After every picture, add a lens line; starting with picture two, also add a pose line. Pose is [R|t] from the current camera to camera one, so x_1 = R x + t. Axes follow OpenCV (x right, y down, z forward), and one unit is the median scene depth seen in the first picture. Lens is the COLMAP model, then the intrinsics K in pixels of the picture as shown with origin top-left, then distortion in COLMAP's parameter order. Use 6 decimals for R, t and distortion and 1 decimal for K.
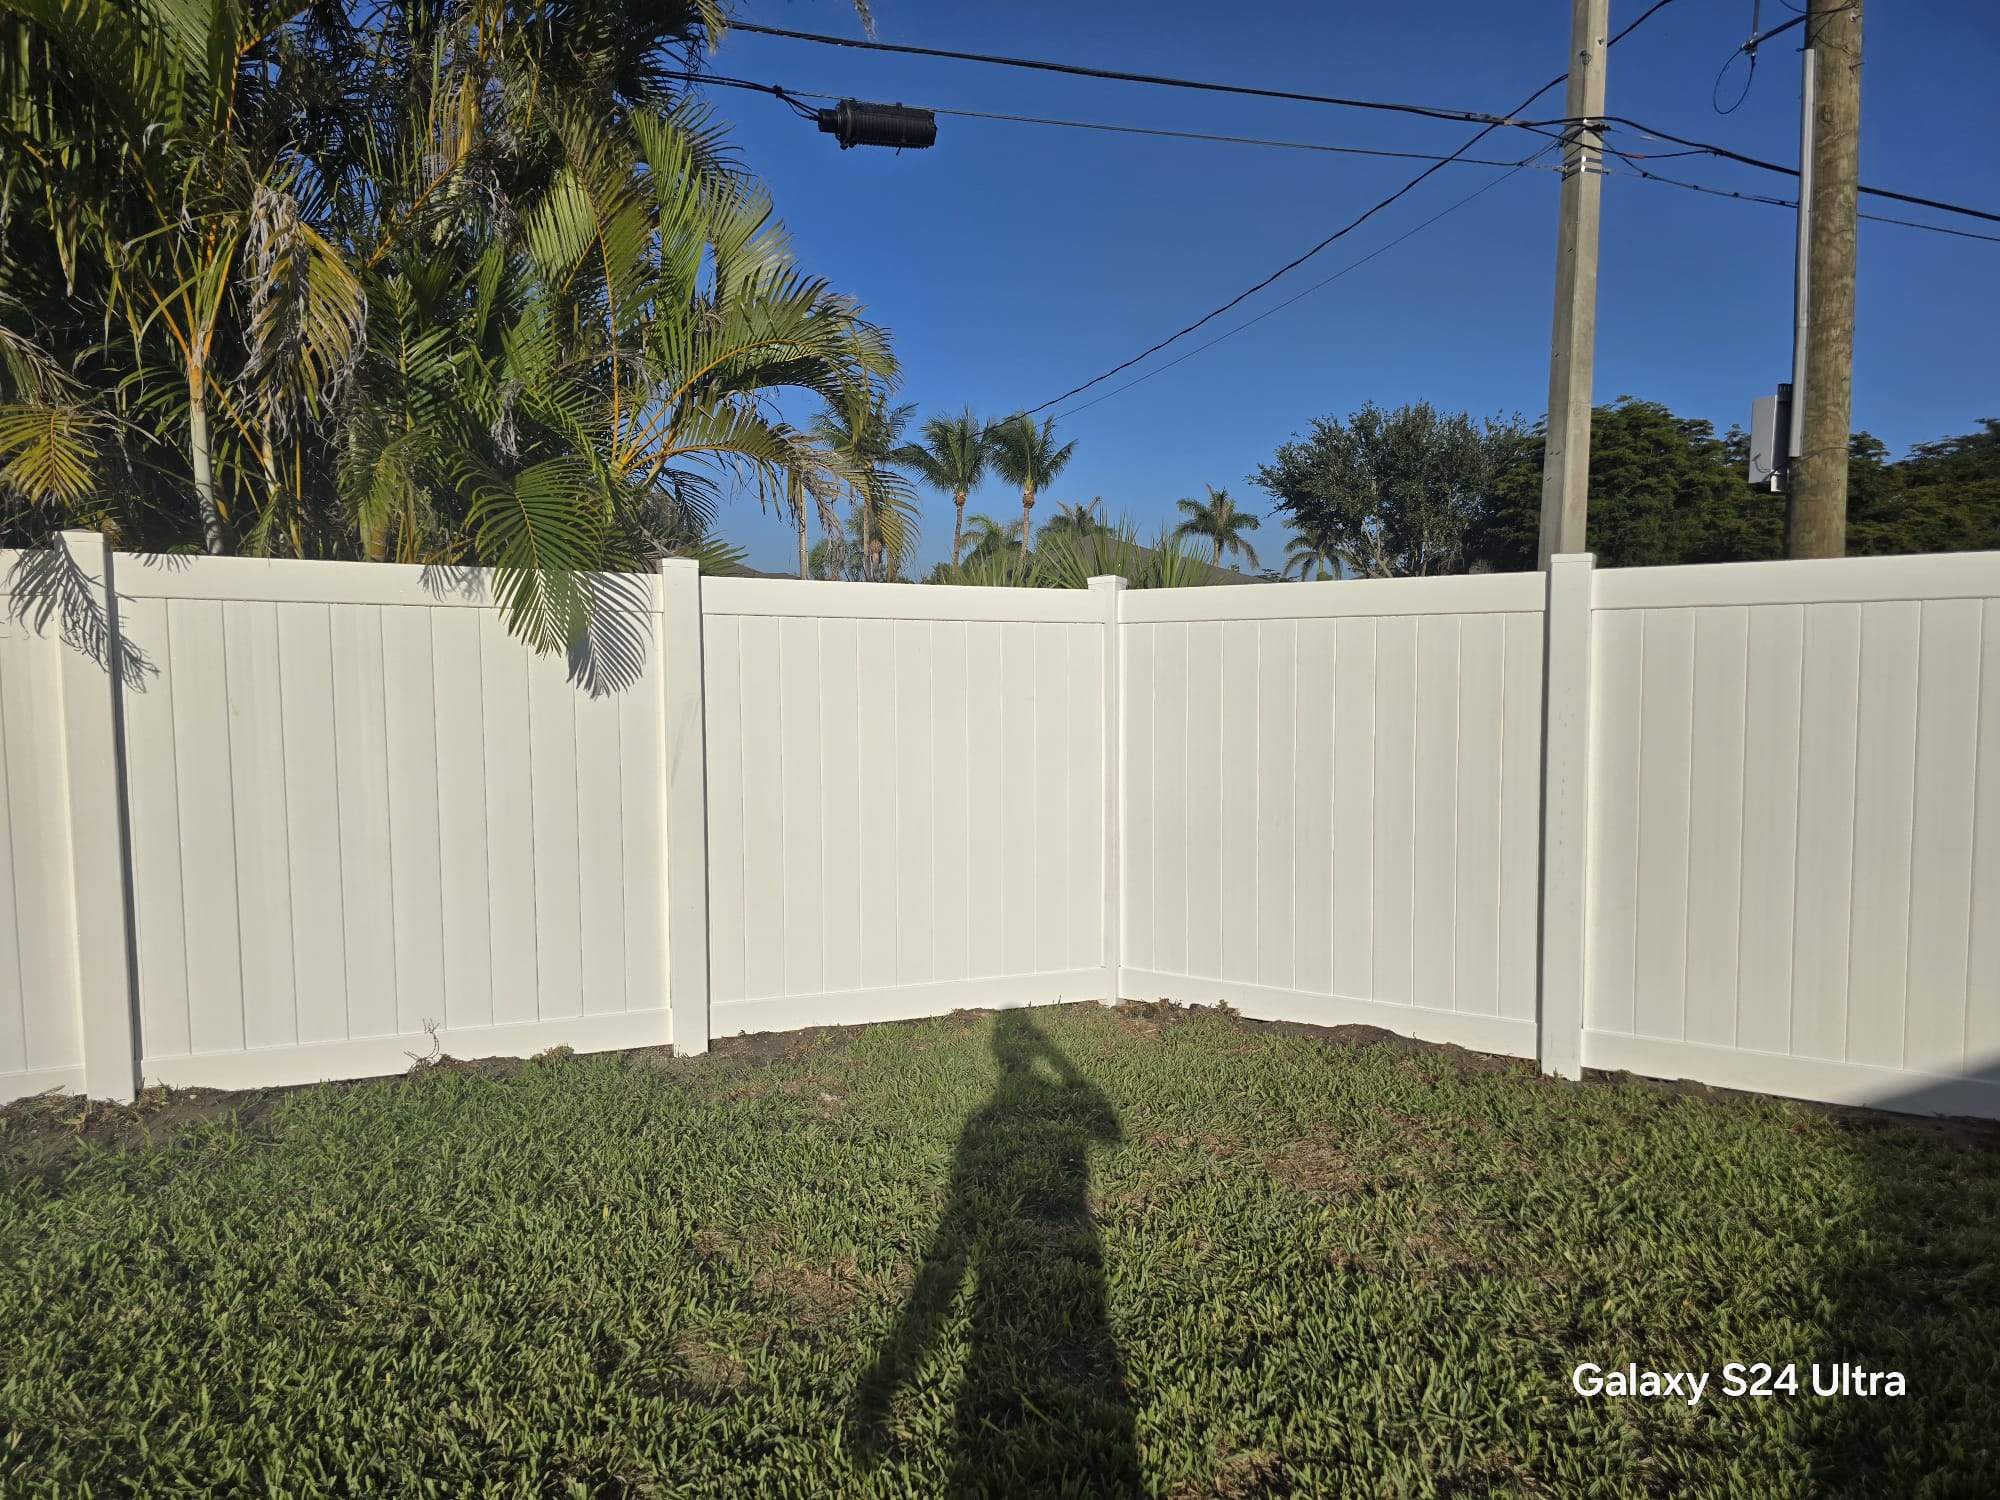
lens RADIAL K [[1269.3, 0, 1024.0], [0, 1269.3, 761.0], [0, 0, 1]] dist [0.043876, -0.046545]
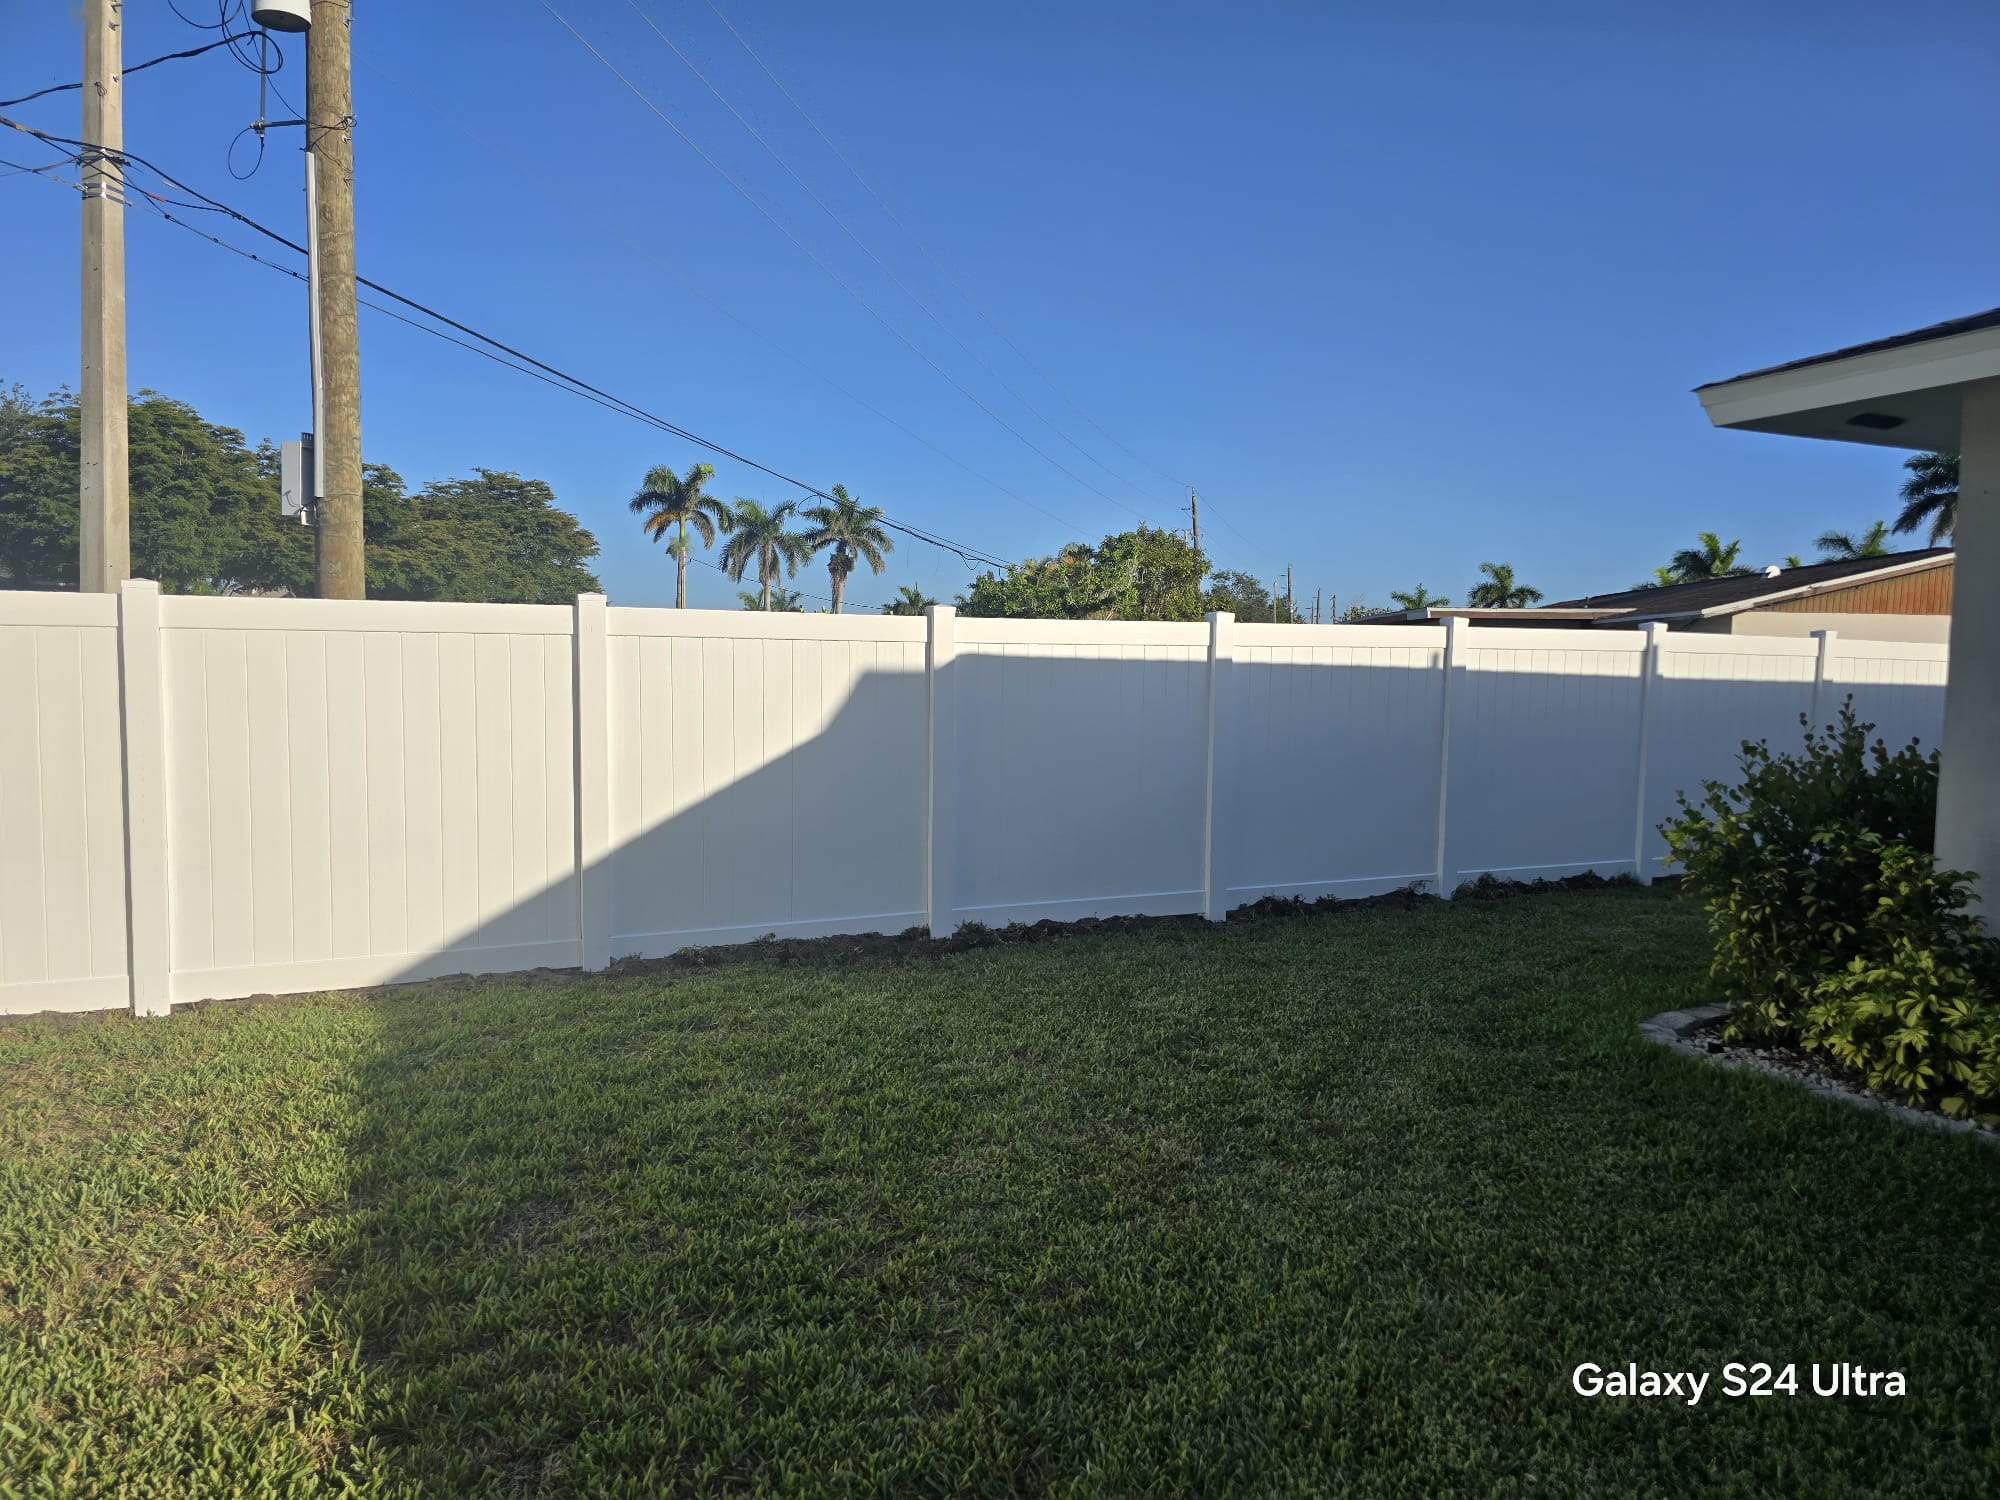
lens RADIAL K [[1410.3, 0, 990.0], [0, 1410.3, 757.4], [0, 0, 1]] dist [0.056773, -0.040726]
pose [[0.569494, -0.036688, 0.821177, -0.126173], [0.050495, 0.998678, 0.009600, 0.016981], [-0.820443, 0.035999, 0.570593, -0.232970]]
